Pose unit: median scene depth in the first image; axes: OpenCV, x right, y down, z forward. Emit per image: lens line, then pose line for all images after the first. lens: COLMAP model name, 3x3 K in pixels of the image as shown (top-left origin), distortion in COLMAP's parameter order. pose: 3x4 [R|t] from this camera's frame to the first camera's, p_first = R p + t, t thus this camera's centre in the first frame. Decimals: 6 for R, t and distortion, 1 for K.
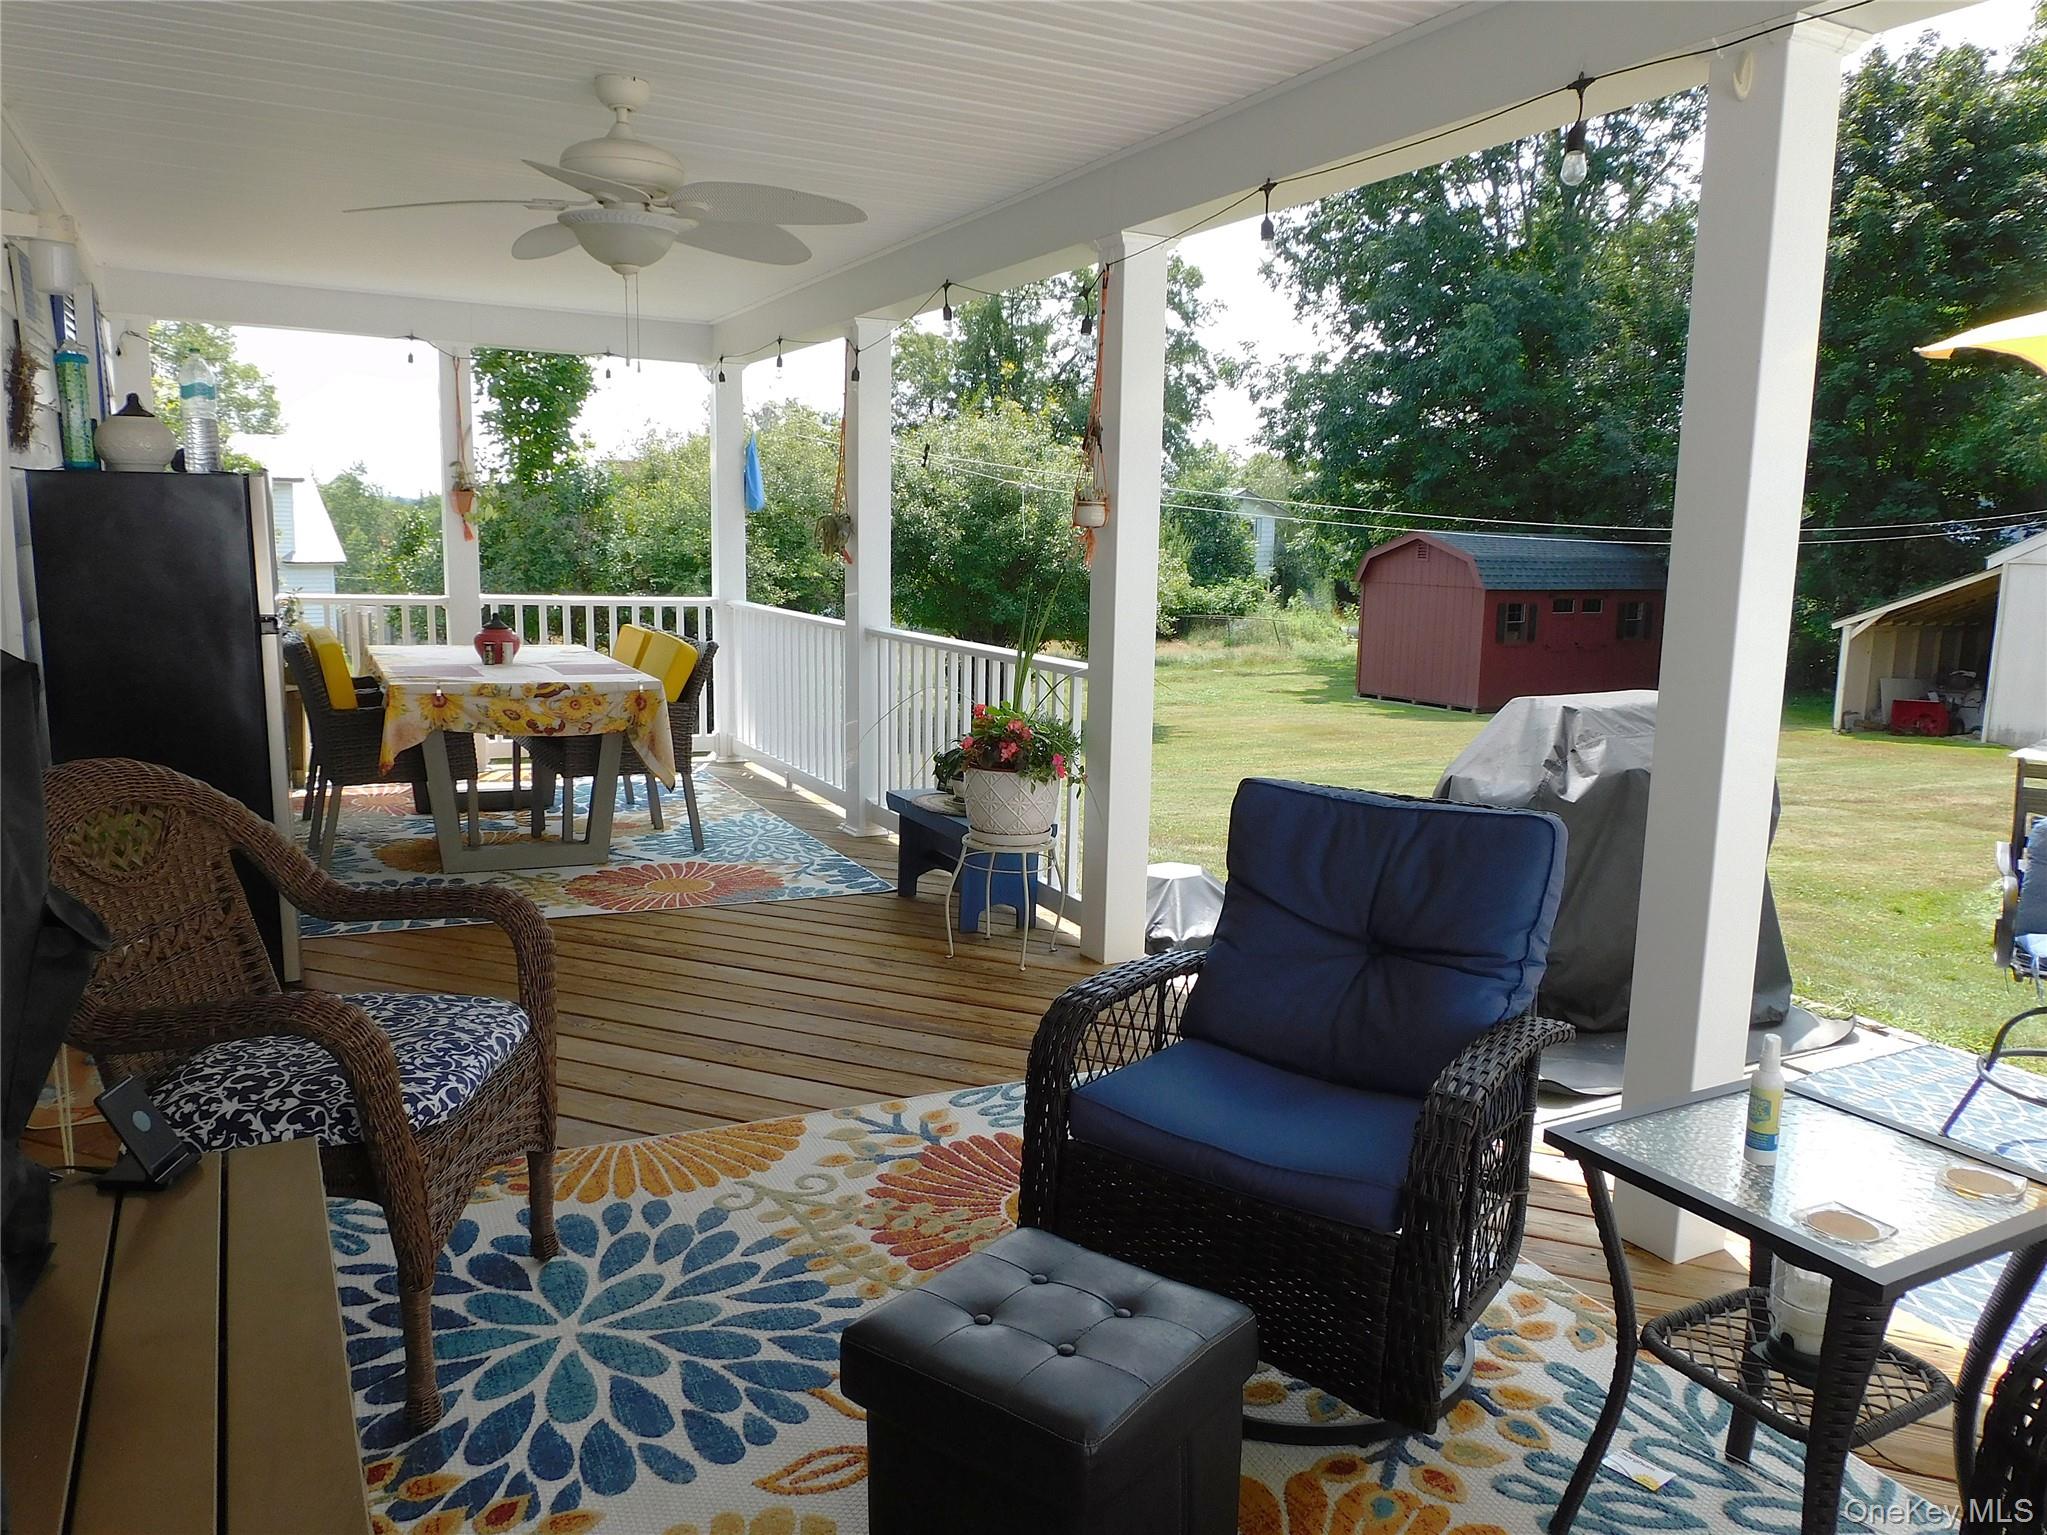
lens RADIAL K [[1504.4, 0, 1023.5], [0, 1504.4, 767.5], [0, 0, 1]] dist [-0.000029, -0.002939]
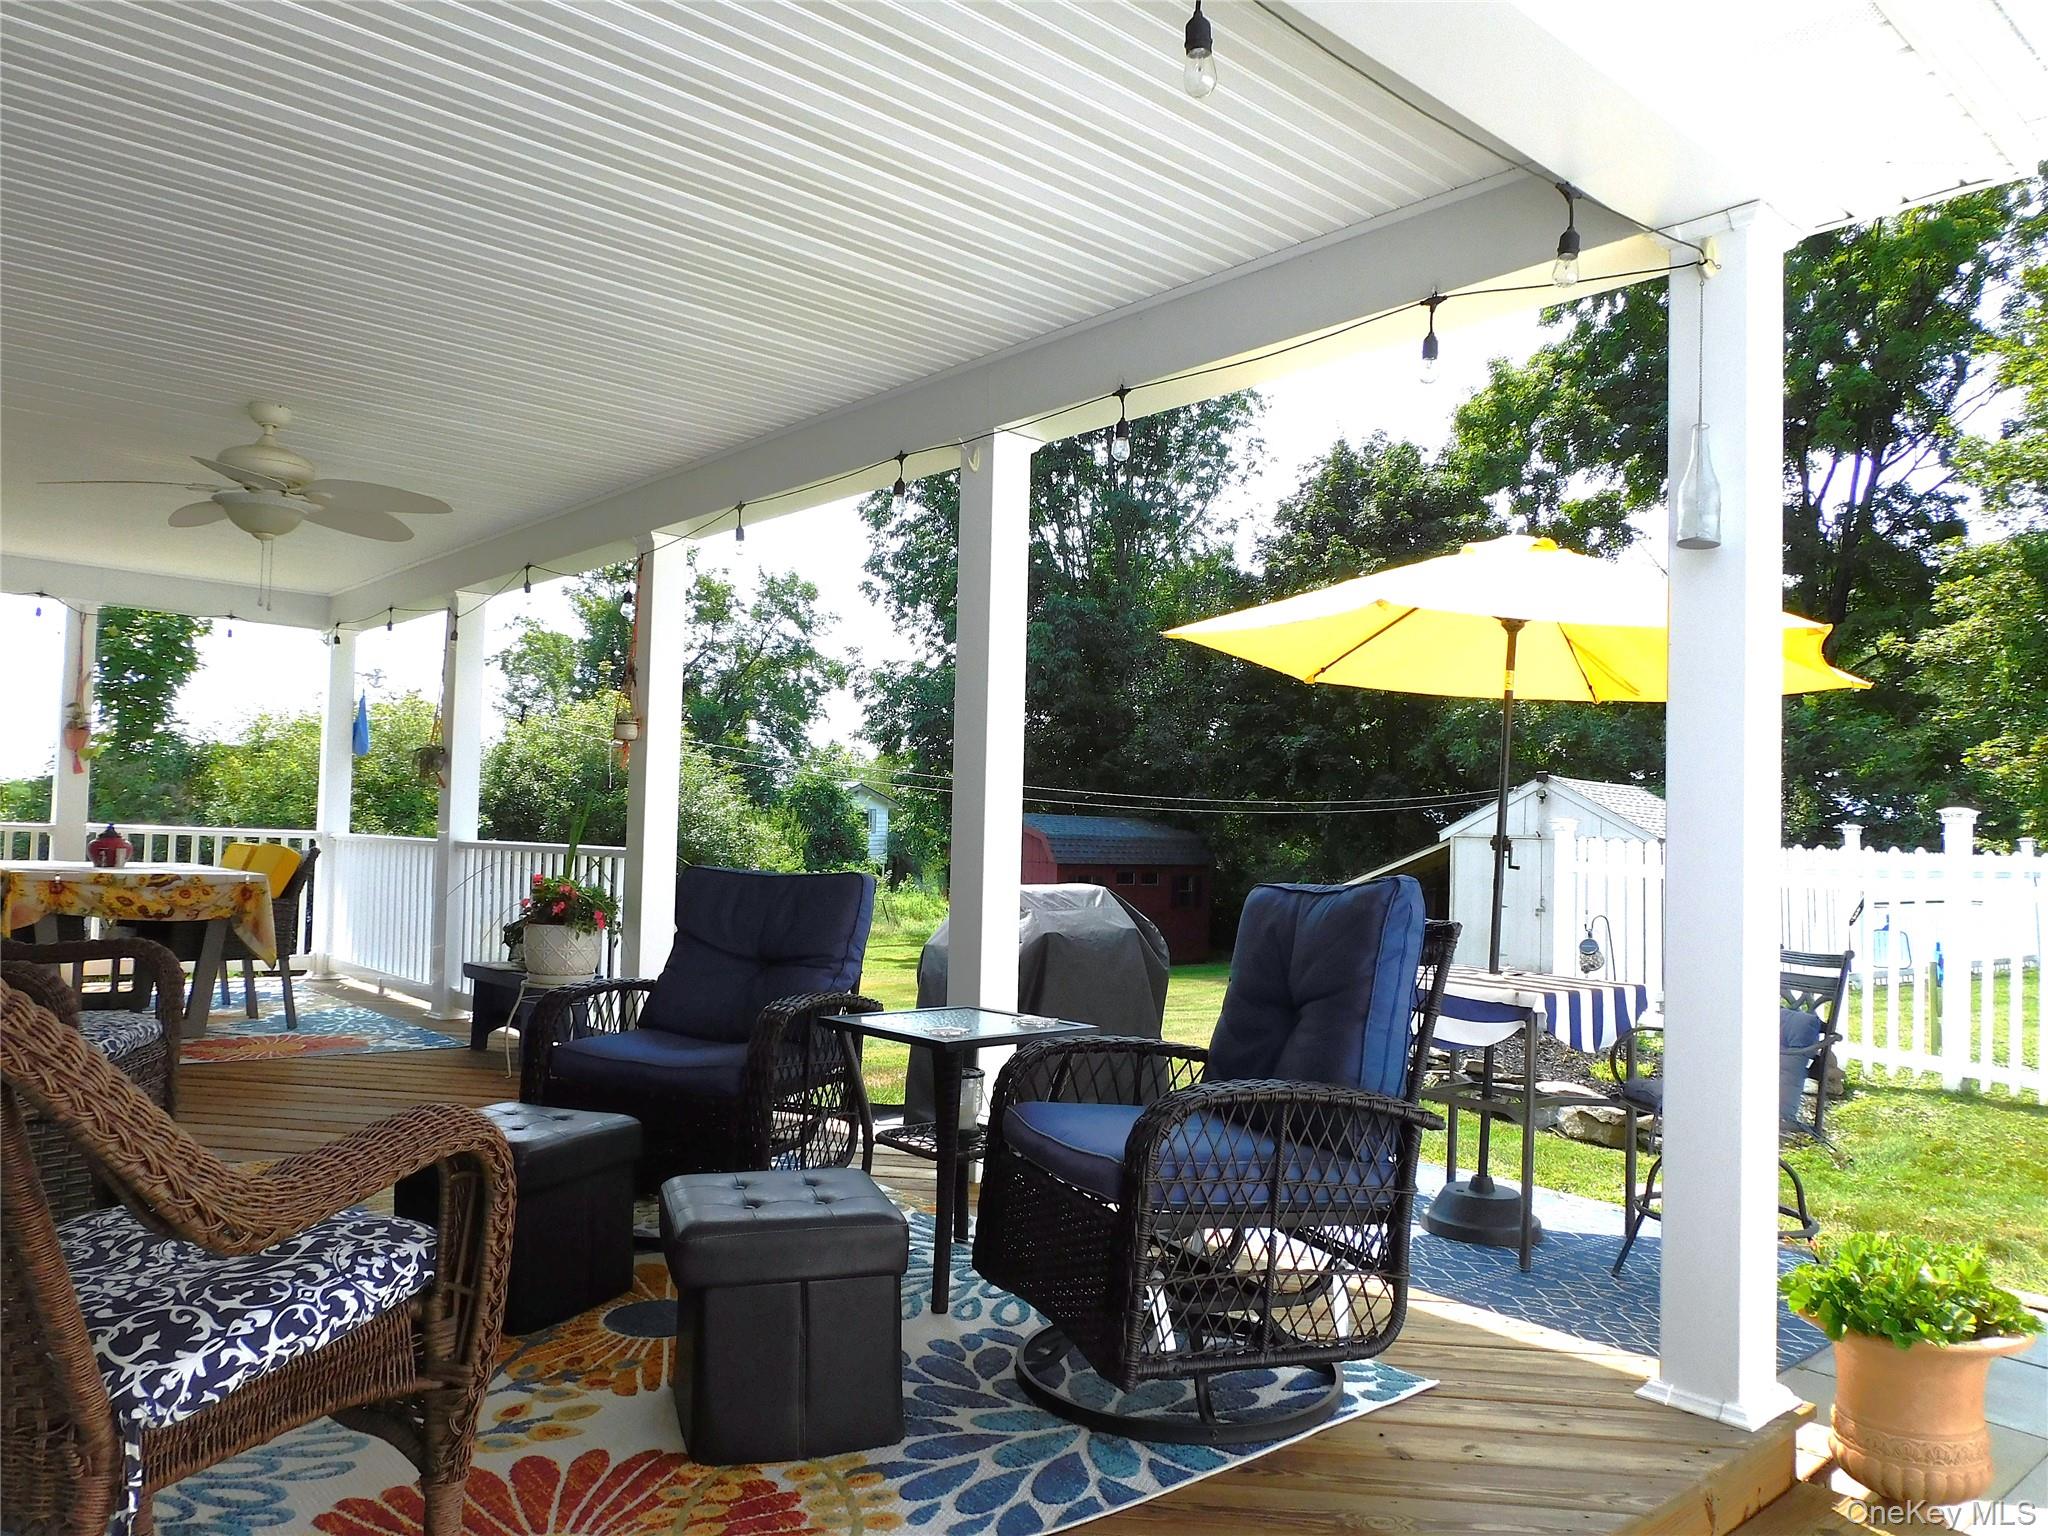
lens RADIAL K [[1458.4, 0, 1024.0], [0, 1458.4, 768.0], [0, 0, 1]] dist [-0.005997, 0.000141]
pose [[0.969126, 0.015068, 0.246104, 0.034158], [0.033408, 0.980902, -0.191613, 0.063160], [-0.244291, 0.193919, 0.950114, -0.159643]]
